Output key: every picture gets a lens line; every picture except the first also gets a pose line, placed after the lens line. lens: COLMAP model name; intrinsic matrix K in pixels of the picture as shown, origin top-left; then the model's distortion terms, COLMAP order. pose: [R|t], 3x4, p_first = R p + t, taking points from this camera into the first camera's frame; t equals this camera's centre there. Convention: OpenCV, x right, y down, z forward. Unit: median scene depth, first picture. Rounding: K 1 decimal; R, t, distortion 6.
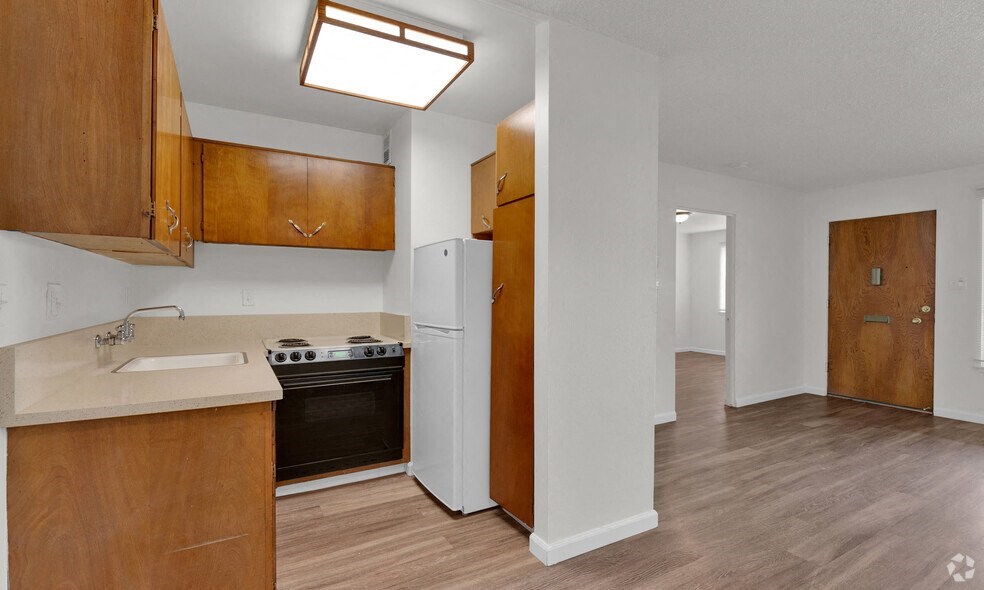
lens RADIAL K [[441.9, 0, 491.5], [0, 441.9, 295.1], [0, 0, 1]] dist [0.002312, -0.000283]
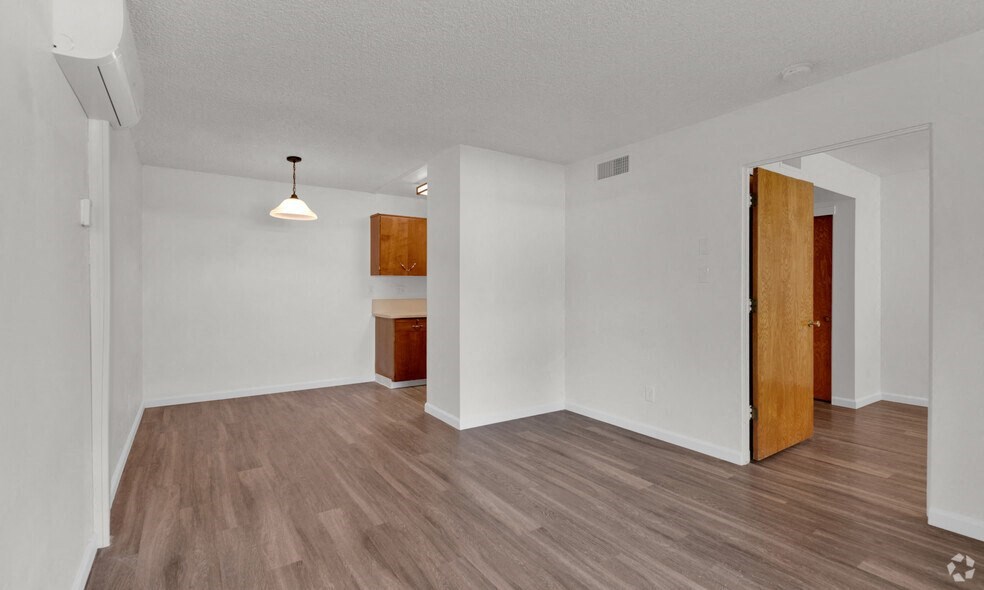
lens RADIAL K [[441.9, 0, 490.9], [0, 441.9, 293.2], [0, 0, 1]] dist [0.002312, -0.000283]
pose [[0.078049, 0.001966, -0.996948, 1.550942], [-0.003356, 0.999993, 0.001709, 0.004097], [0.996944, 0.003212, 0.078055, 0.749019]]
